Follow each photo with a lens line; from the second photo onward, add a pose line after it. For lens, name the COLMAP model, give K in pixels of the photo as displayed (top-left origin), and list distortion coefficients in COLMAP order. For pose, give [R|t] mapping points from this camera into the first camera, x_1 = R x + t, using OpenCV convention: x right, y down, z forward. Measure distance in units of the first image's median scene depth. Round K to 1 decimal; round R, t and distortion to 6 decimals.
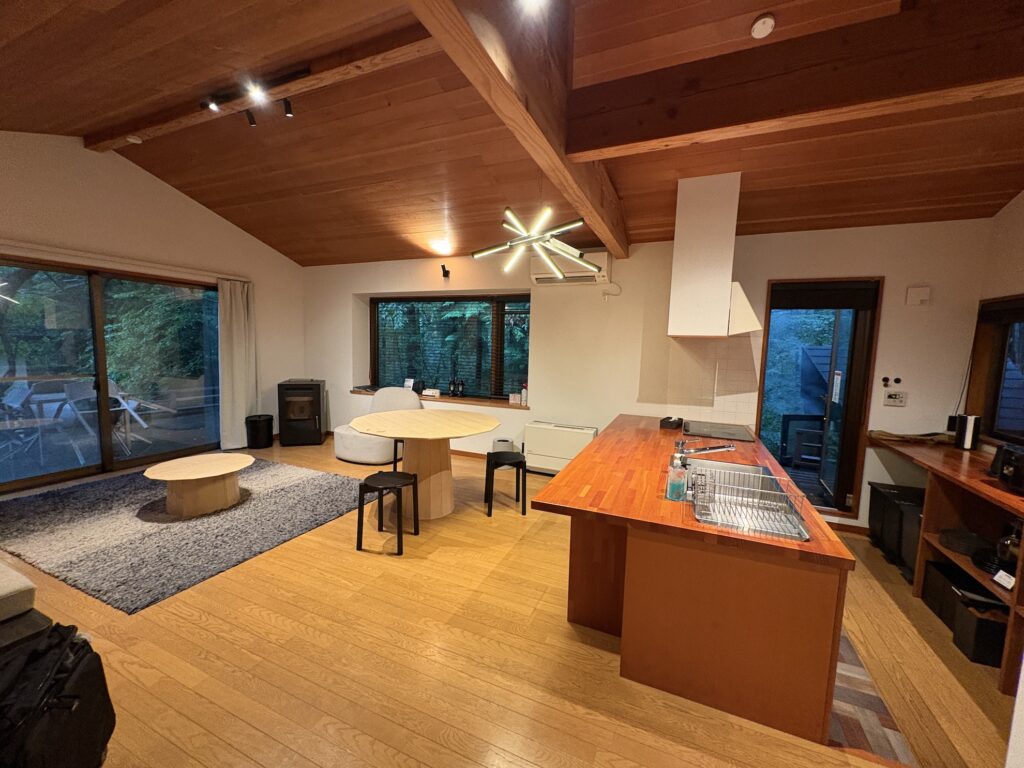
lens RADIAL K [[408.9, 0, 510.7], [0, 408.9, 383.1], [0, 0, 1]] dist [-0.000355, 0.000018]
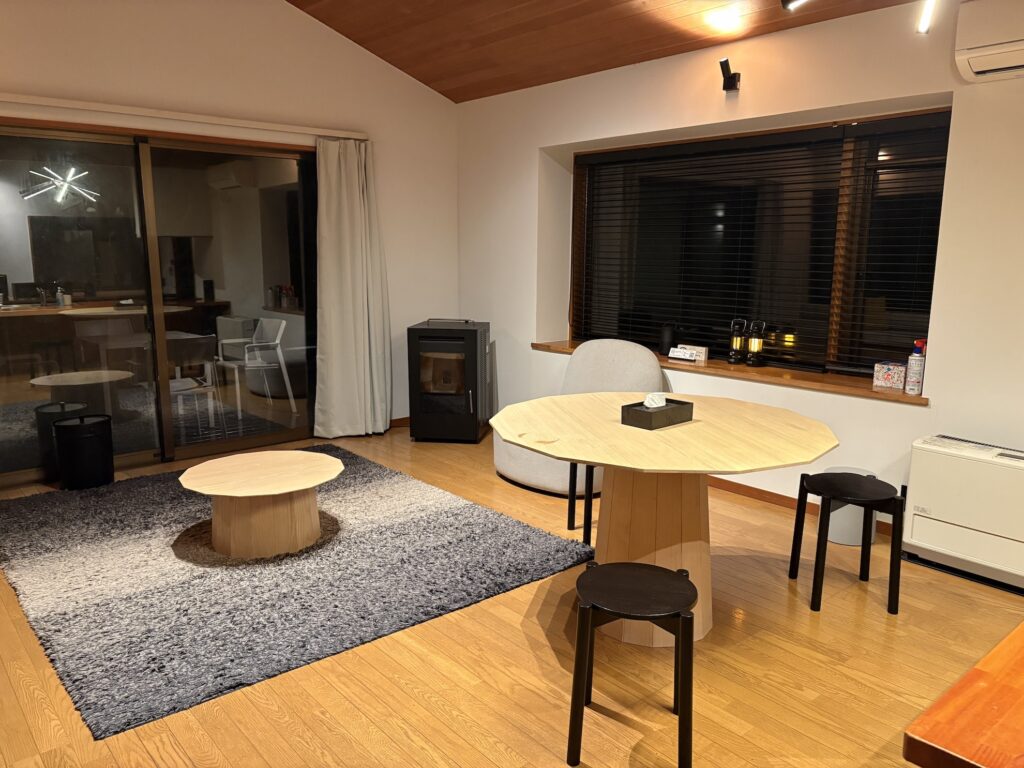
lens RADIAL K [[773.1, 0, 513.8], [0, 773.1, 389.3], [0, 0, 1]] dist [0.036793, -0.043022]
pose [[0.900968, 0.055440, -0.430328, 0.009402], [-0.021125, 0.996232, 0.084118, -0.007044], [0.433370, -0.066698, 0.898745, 0.161116]]
